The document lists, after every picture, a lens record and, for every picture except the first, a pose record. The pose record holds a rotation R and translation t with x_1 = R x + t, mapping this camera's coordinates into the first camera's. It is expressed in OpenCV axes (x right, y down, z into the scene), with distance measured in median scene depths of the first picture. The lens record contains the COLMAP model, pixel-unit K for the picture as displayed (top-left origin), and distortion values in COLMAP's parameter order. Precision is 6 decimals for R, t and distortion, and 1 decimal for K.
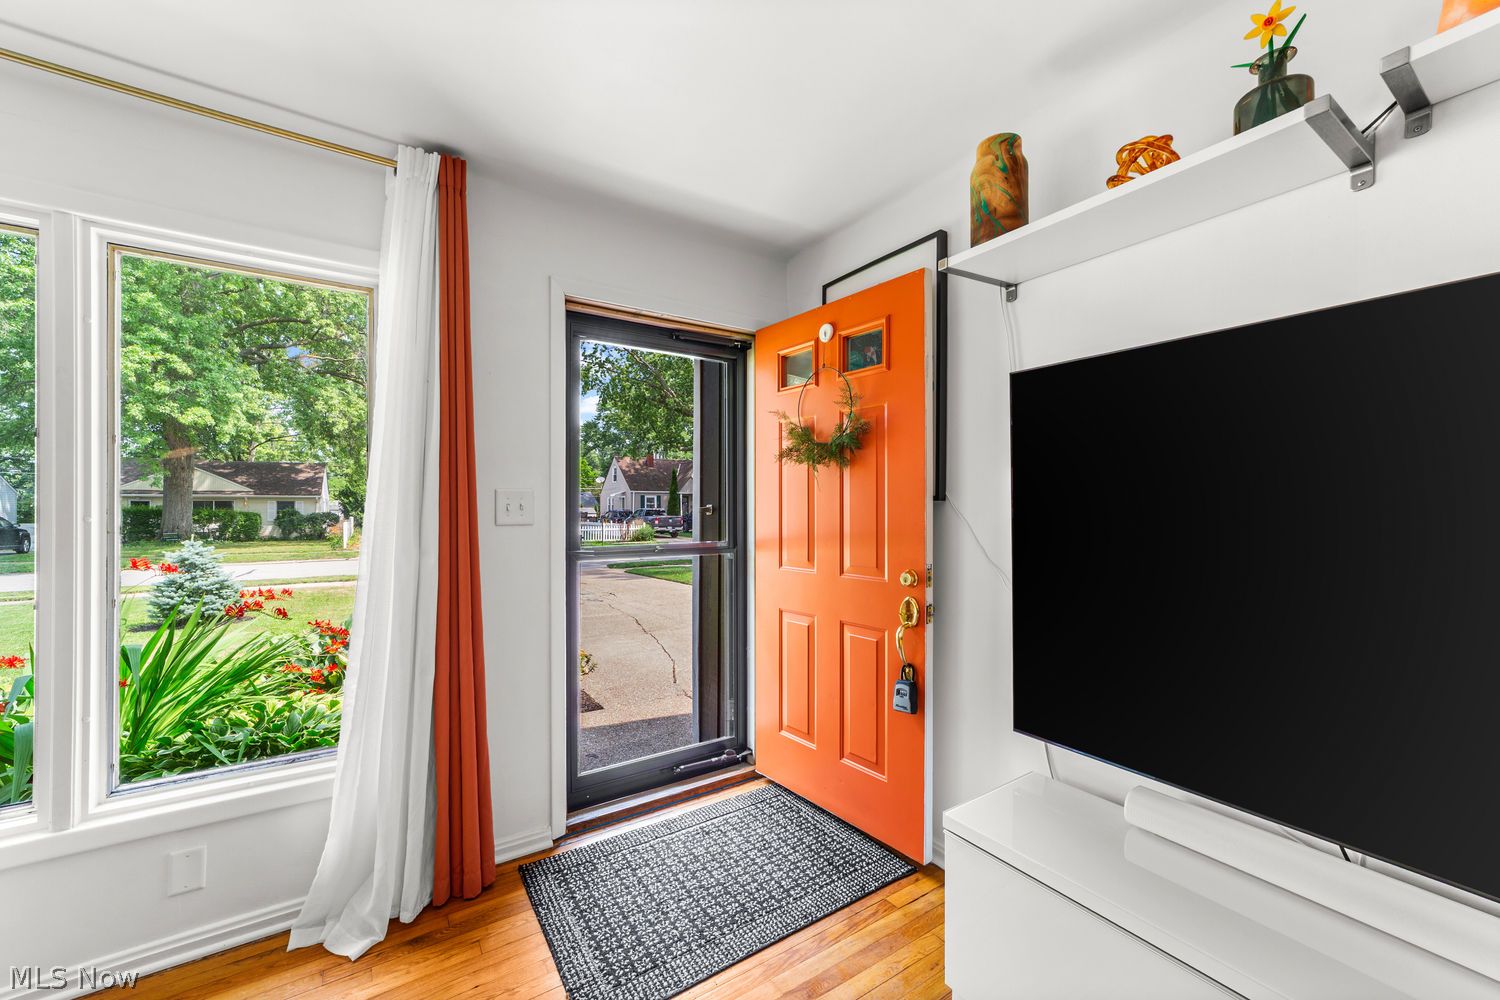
lens RADIAL K [[583.8, 0, 751.5], [0, 583.8, 505.7], [0, 0, 1]] dist [0.000765, 0.000076]
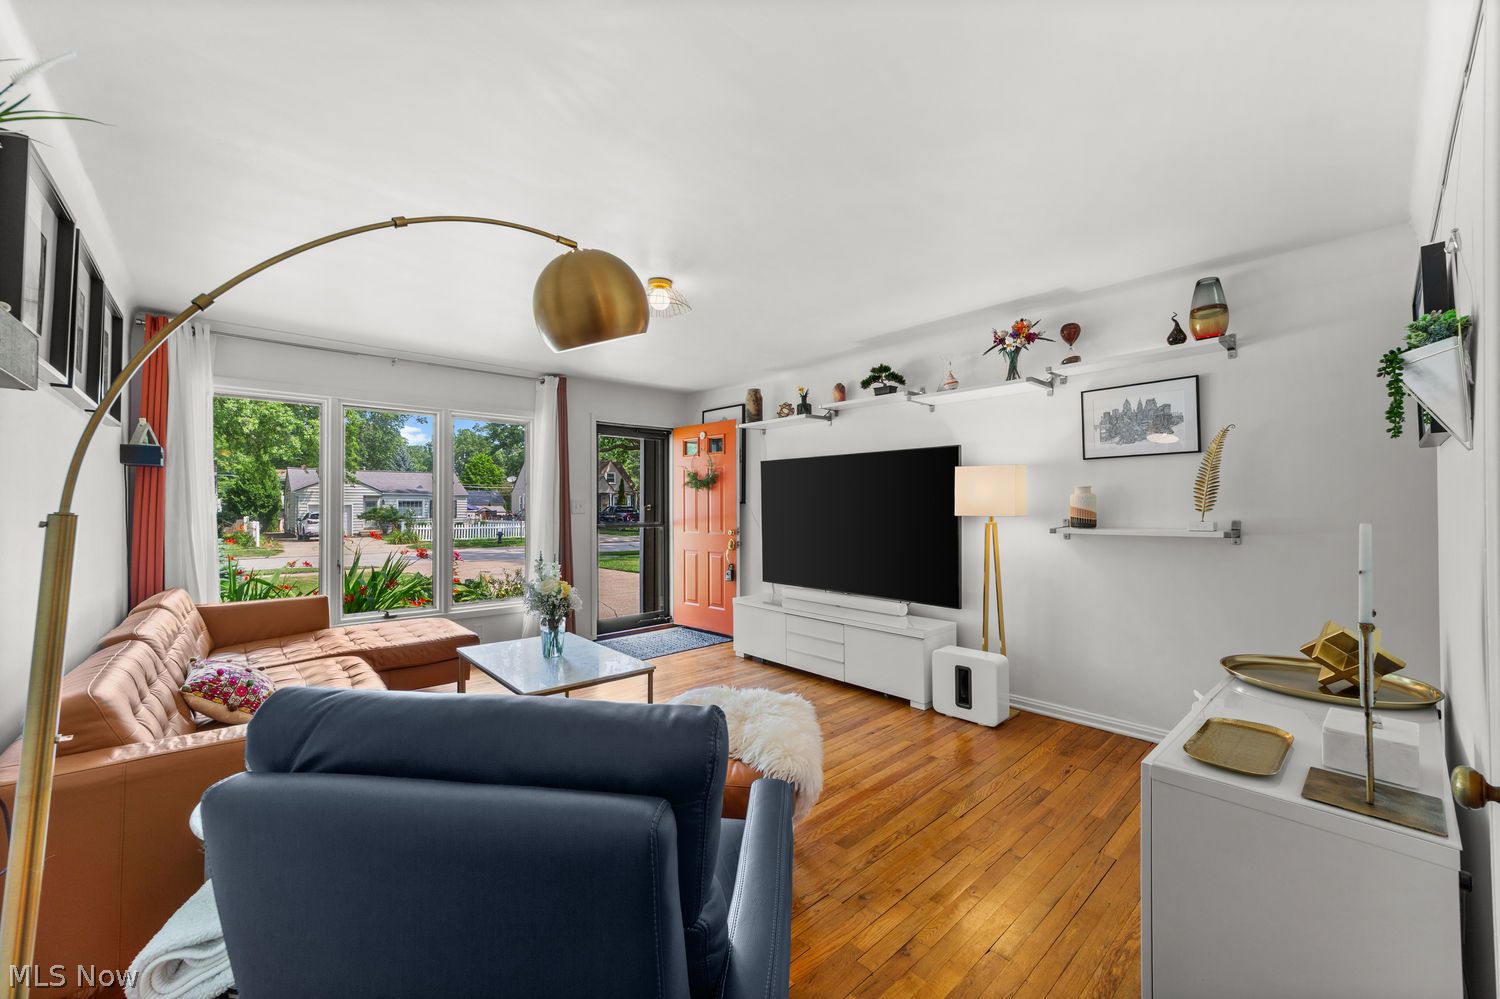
lens RADIAL K [[578.7, 0, 752.4], [0, 578.7, 498.6], [0, 0, 1]] dist [-0.006855, 0.000459]
pose [[0.987477, 0.000418, 0.157759, -0.051797], [0.001056, 0.999957, -0.009265, -0.006001], [-0.157756, 0.009316, 0.987434, -1.487560]]
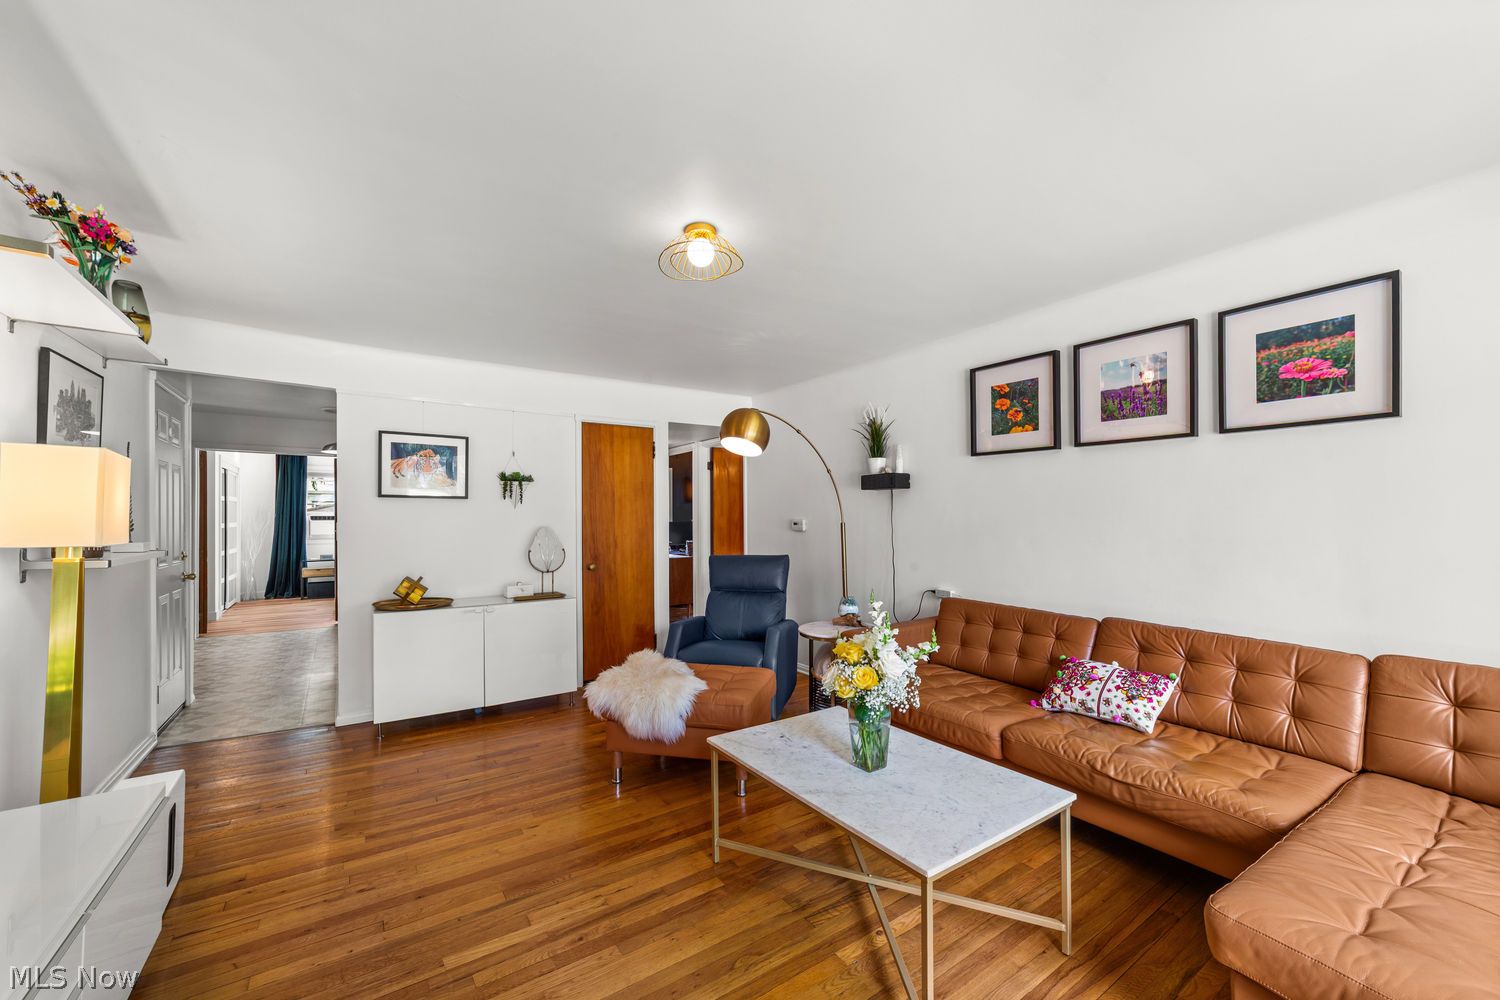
lens RADIAL K [[587.3, 0, 741.6], [0, 587.3, 512.6], [0, 0, 1]] dist [-0.019359, 0.009535]
pose [[-0.999908, 0.001927, -0.013431, -0.106545], [0.002128, 0.999887, -0.014906, -0.005573], [0.013401, -0.014933, -0.999799, 0.778461]]
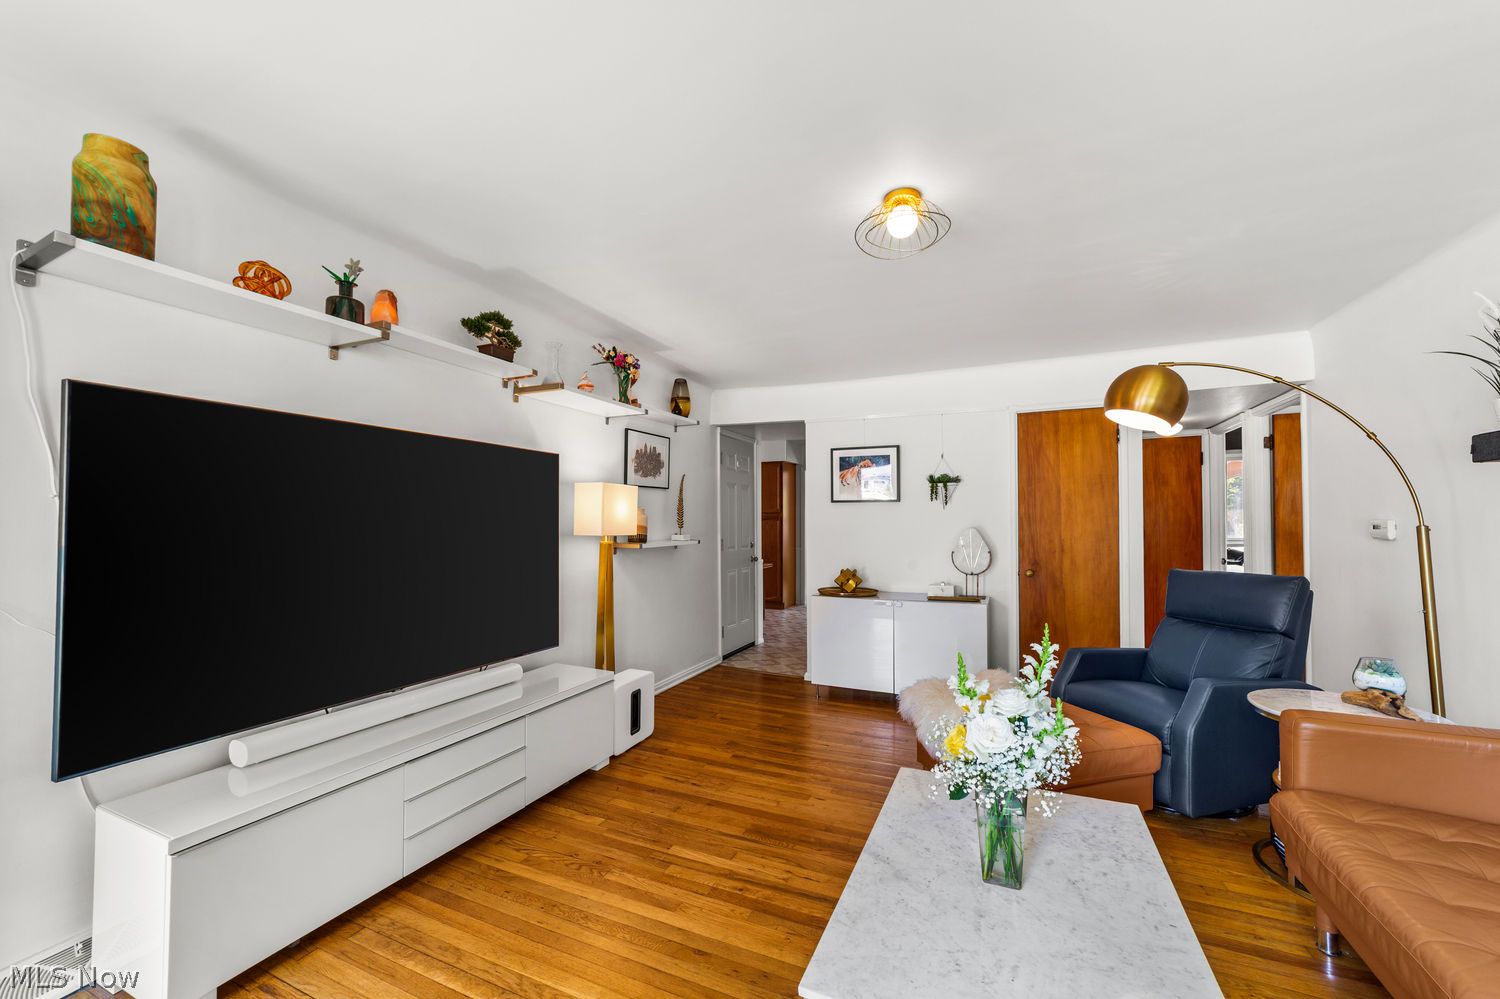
lens RADIAL K [[583.7, 0, 743.6], [0, 583.7, 508.1], [0, 0, 1]] dist [-0.019170, 0.009531]
pose [[-0.535542, 0.021110, 0.844245, -0.663282], [-0.000497, 0.999679, -0.025312, -0.004720], [-0.844508, -0.013975, -0.535360, 0.461697]]
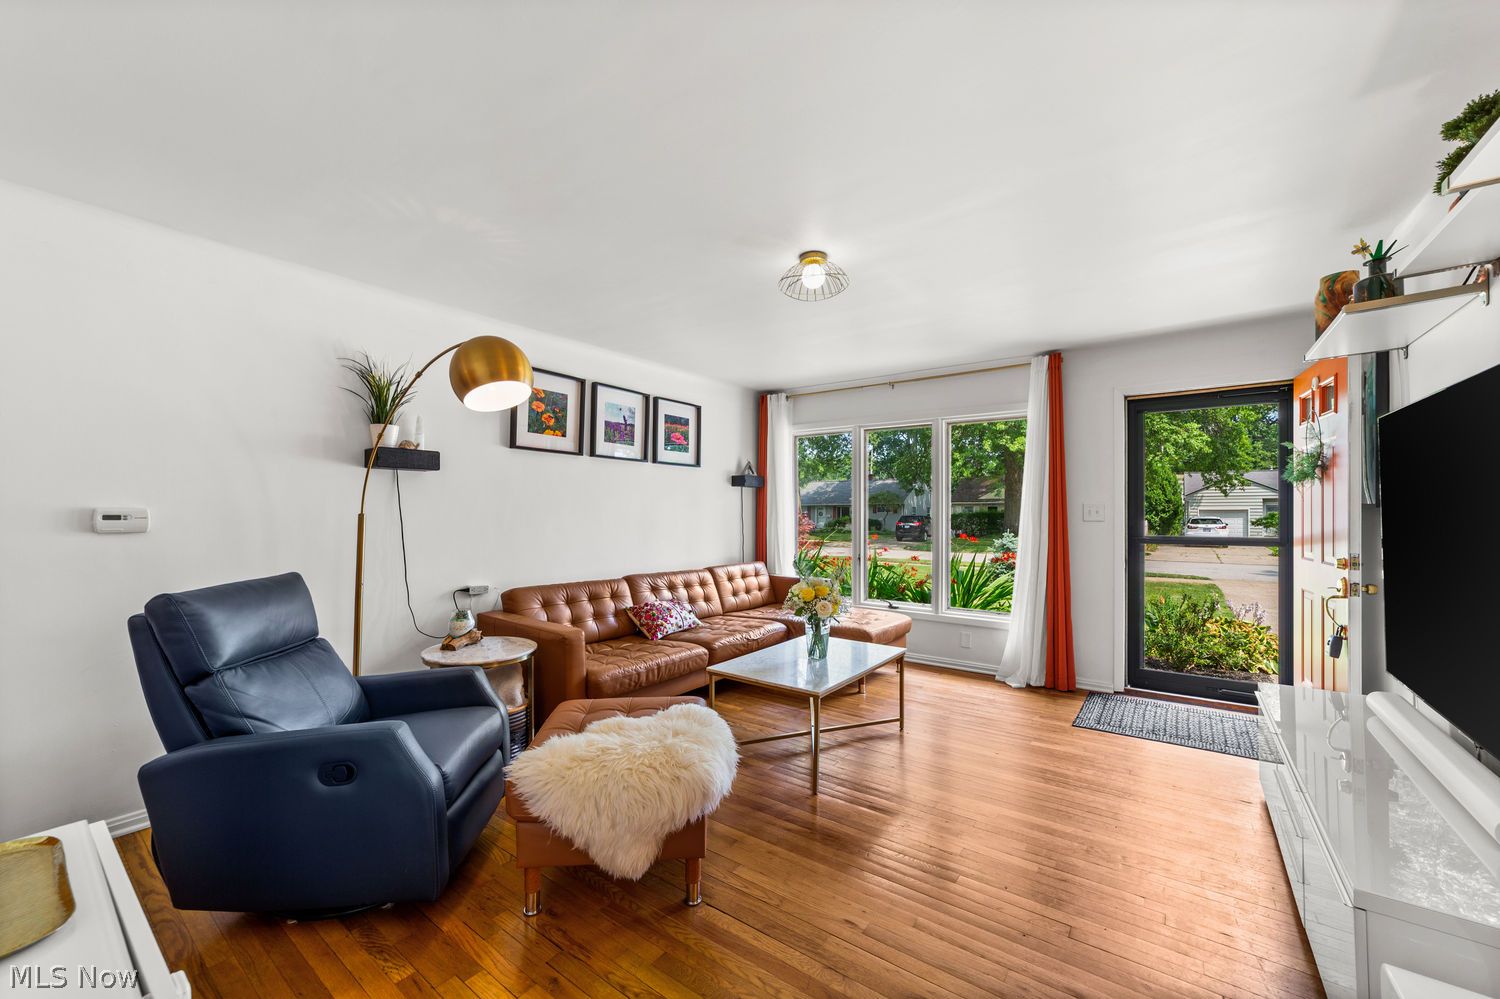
lens RADIAL K [[587.3, 0, 741.6], [0, 587.3, 512.1], [0, 0, 1]] dist [-0.019359, 0.009535]
pose [[0.343855, 0.001090, -0.939022, 0.957803], [0.003213, 0.999992, 0.002338, -0.005591], [0.939017, -0.003821, 0.343849, -0.721794]]
